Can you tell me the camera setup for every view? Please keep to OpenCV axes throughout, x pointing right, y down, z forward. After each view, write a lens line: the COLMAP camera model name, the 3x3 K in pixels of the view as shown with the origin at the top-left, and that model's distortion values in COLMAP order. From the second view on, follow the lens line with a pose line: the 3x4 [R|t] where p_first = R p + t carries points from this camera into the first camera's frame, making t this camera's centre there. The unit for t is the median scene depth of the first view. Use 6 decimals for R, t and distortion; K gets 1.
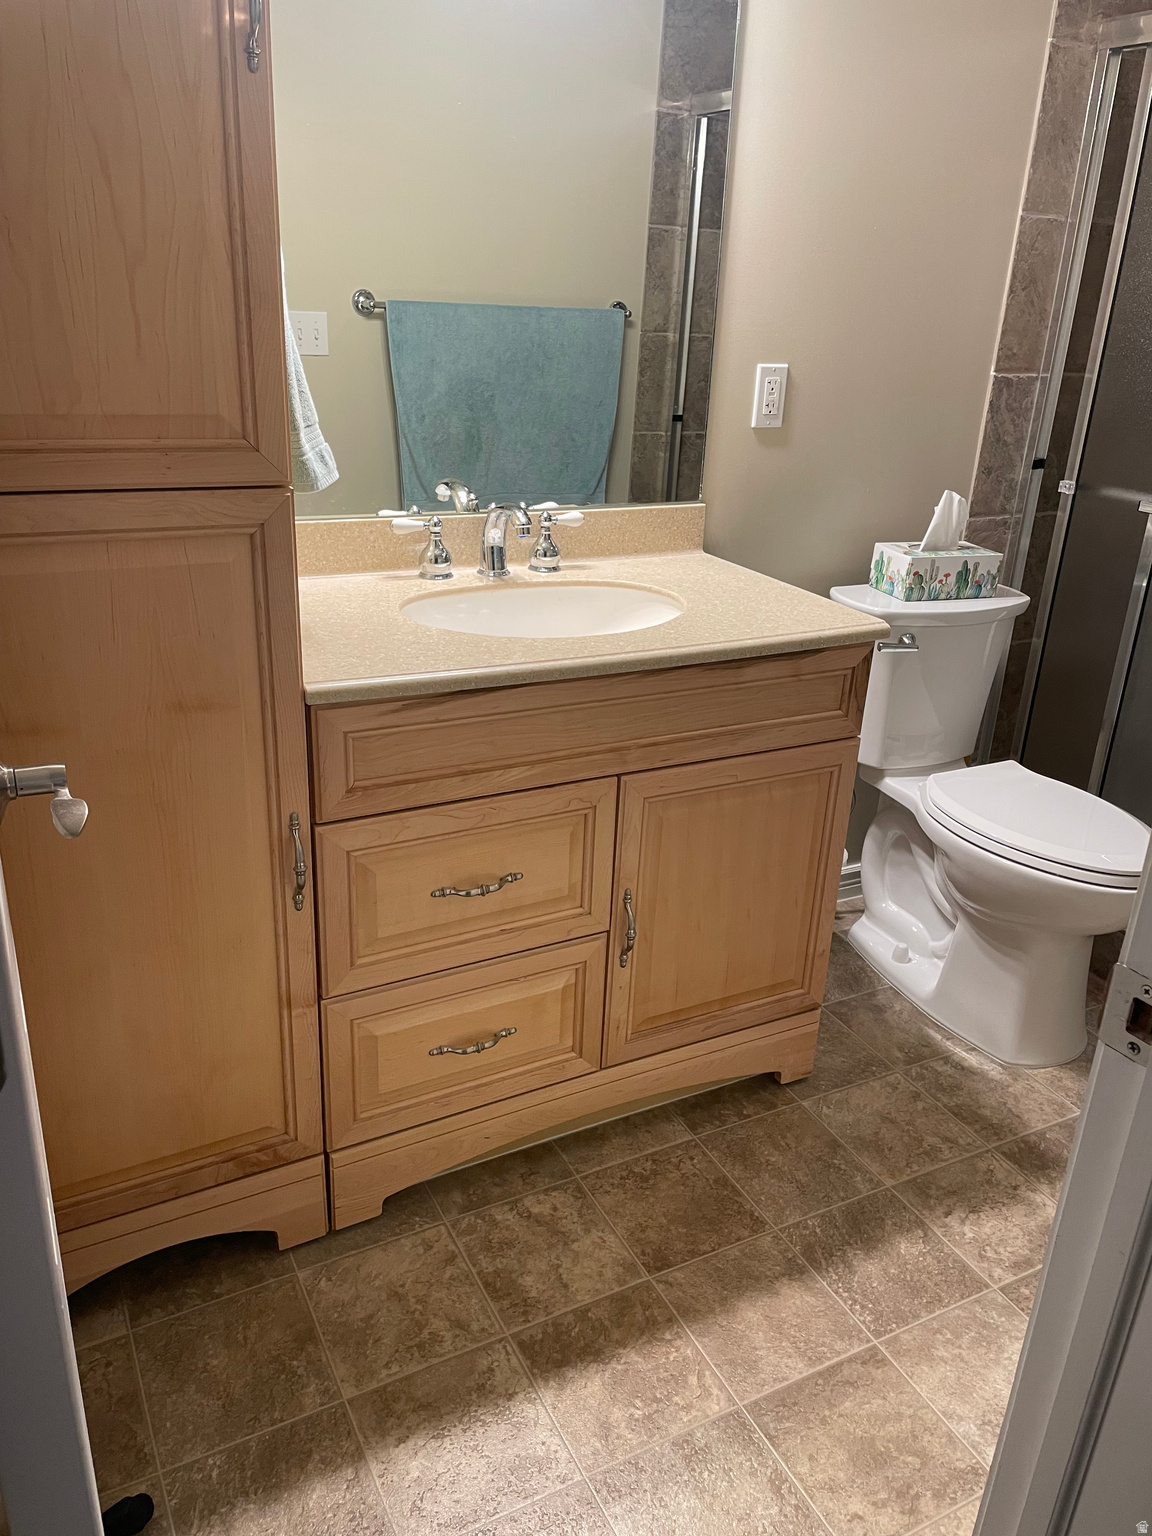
lens RADIAL K [[1155.4, 0, 573.1], [0, 1155.4, 765.2], [0, 0, 1]] dist [0.089224, -0.112748]
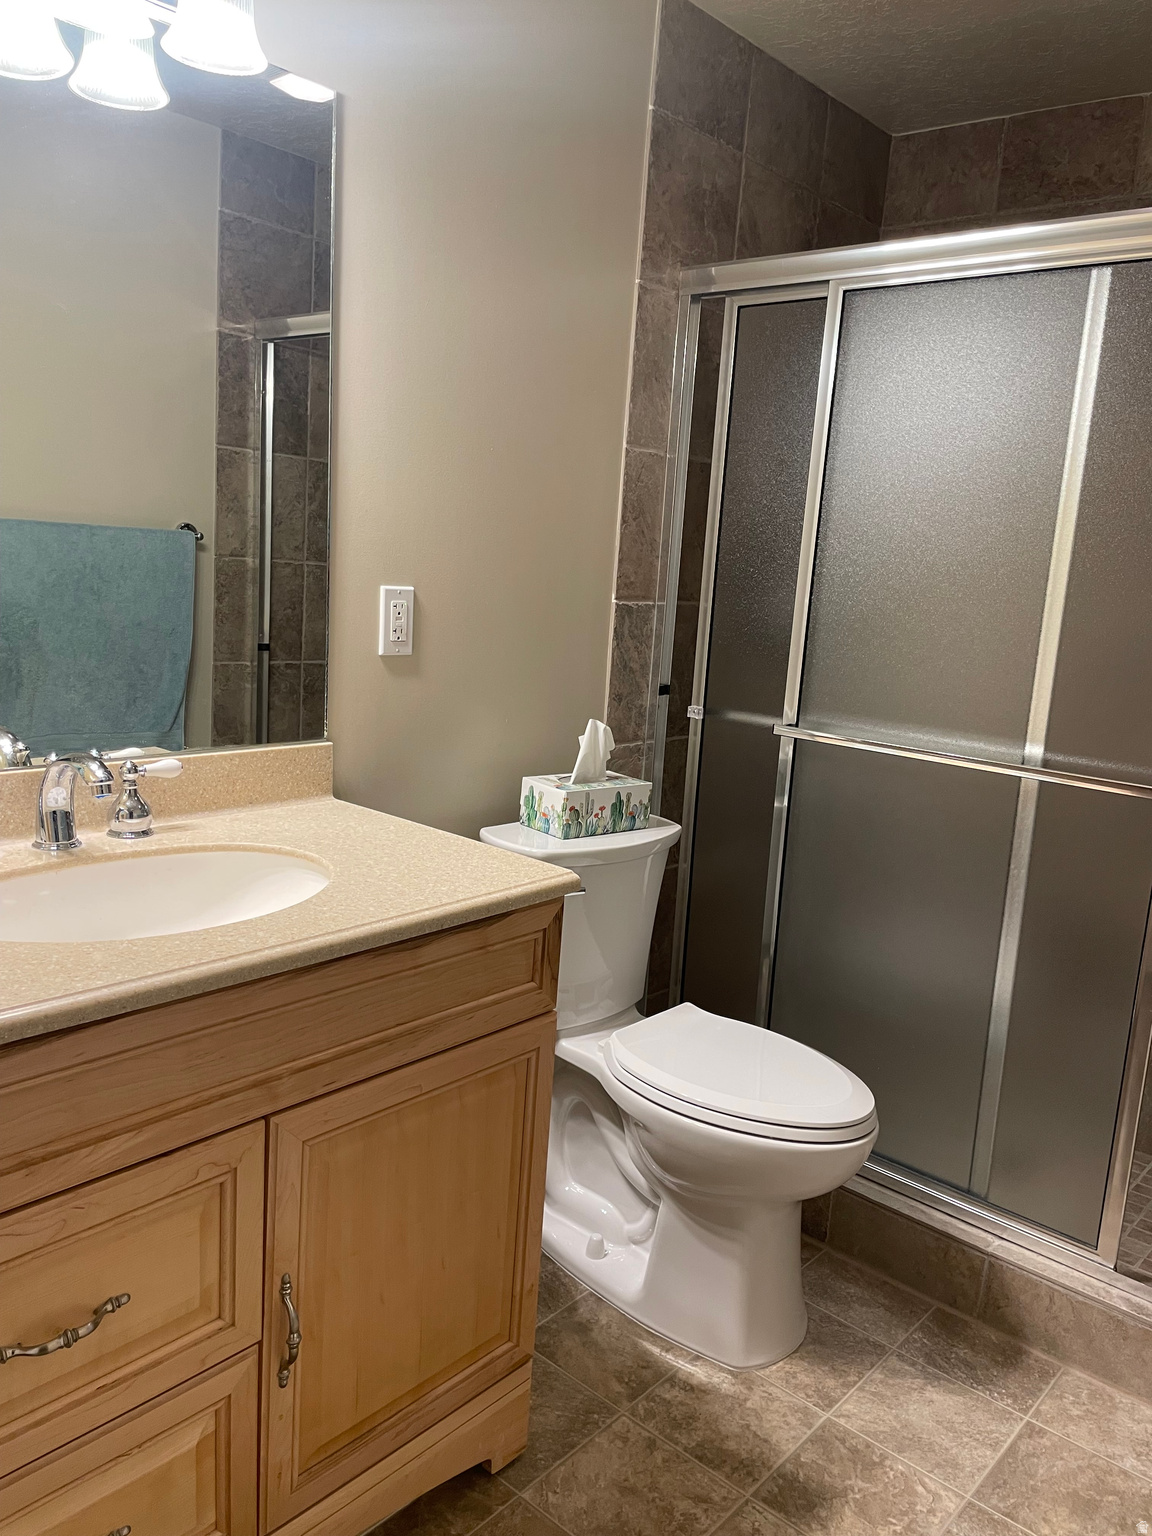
lens RADIAL K [[1155.4, 0, 583.8], [0, 1155.4, 773.5], [0, 0, 1]] dist [0.089224, -0.112748]
pose [[0.929269, -0.050408, 0.365949, -0.025190], [0.116014, 0.980347, -0.159562, -0.047954], [-0.350714, 0.190731, 0.916854, 0.171760]]
